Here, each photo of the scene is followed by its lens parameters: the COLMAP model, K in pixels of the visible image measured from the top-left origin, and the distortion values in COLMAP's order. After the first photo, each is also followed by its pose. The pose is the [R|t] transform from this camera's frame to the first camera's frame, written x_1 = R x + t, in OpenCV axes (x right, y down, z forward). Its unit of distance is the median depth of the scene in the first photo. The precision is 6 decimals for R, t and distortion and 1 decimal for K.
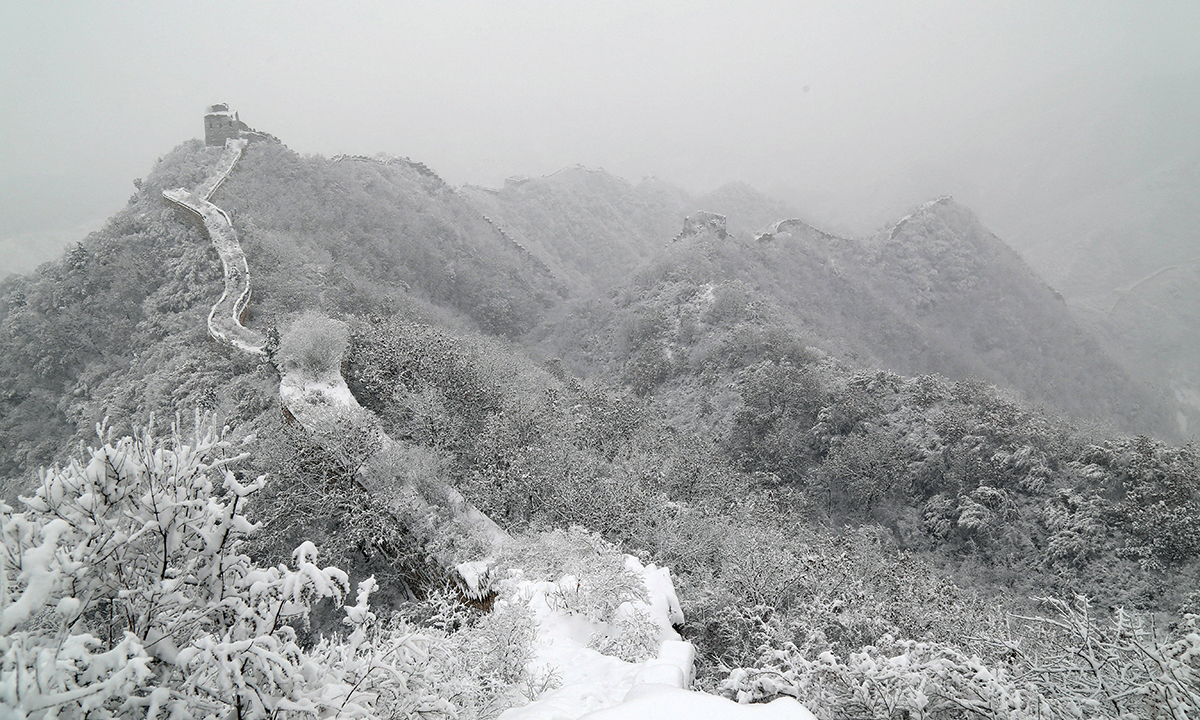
lens RADIAL K [[839.6, 0, 621.9], [0, 839.6, 351.9], [0, 0, 1]] dist [-0.114094, 0.059323]
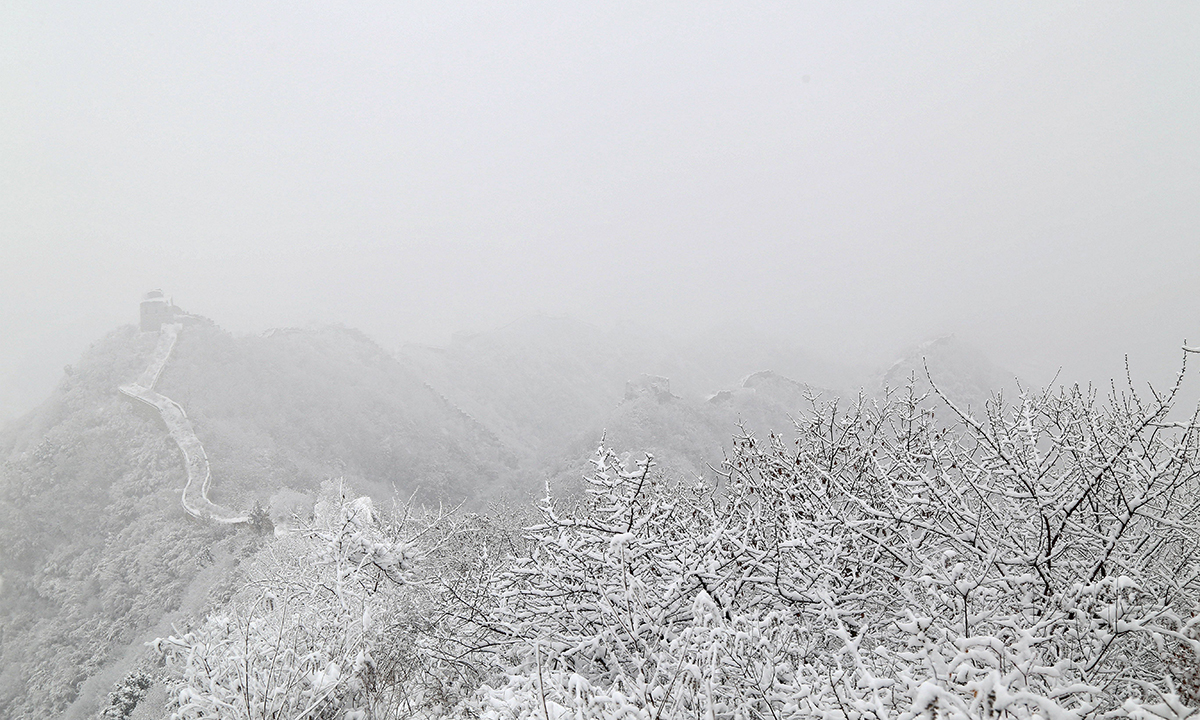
lens RADIAL K [[1208.4, 0, 599.5], [0, 1208.4, 328.5], [0, 0, 1]] dist [0.041471, 0.000000]
pose [[0.998518, -0.041914, -0.034711, 0.112339], [0.035241, 0.984034, -0.174457, 0.027436], [0.041469, 0.172976, 0.984053, -0.468111]]
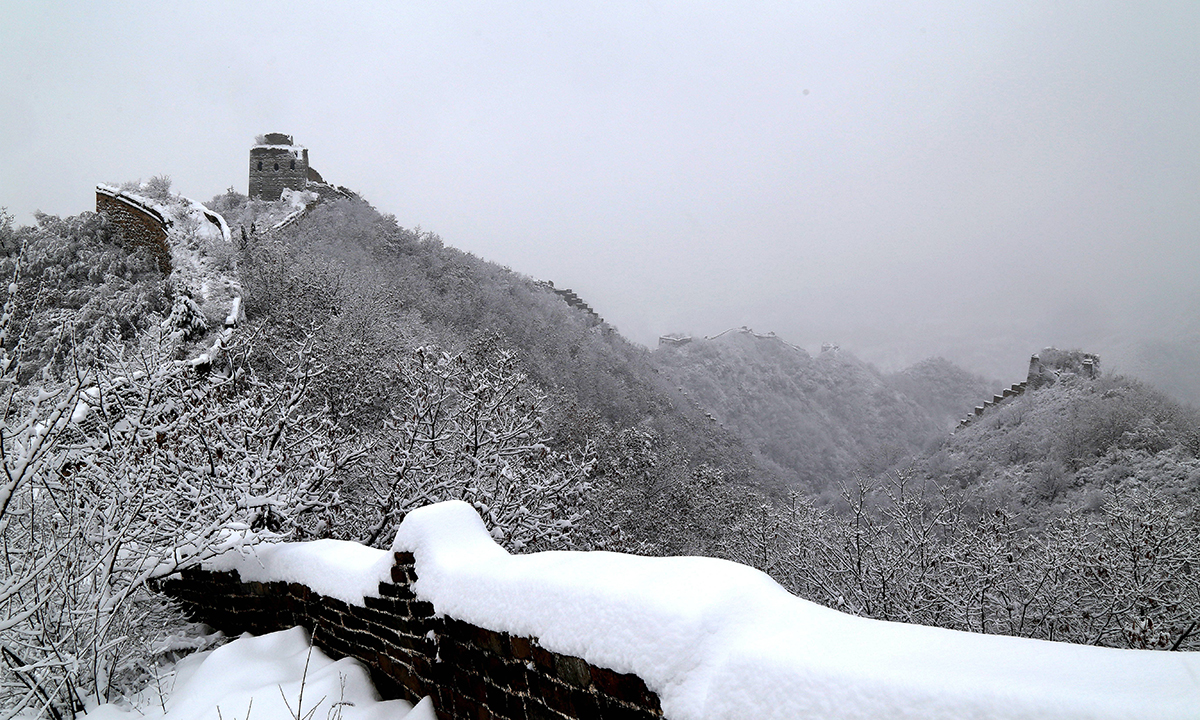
lens RADIAL K [[867.1, 0, 601.6], [0, 867.1, 358.7], [0, 0, 1]] dist [-0.081857, -0.002427]
pose [[0.992254, 0.010304, -0.123799, -0.182006], [-0.039082, 0.971845, -0.232356, -0.009541], [0.117919, 0.235394, 0.964720, 0.466267]]
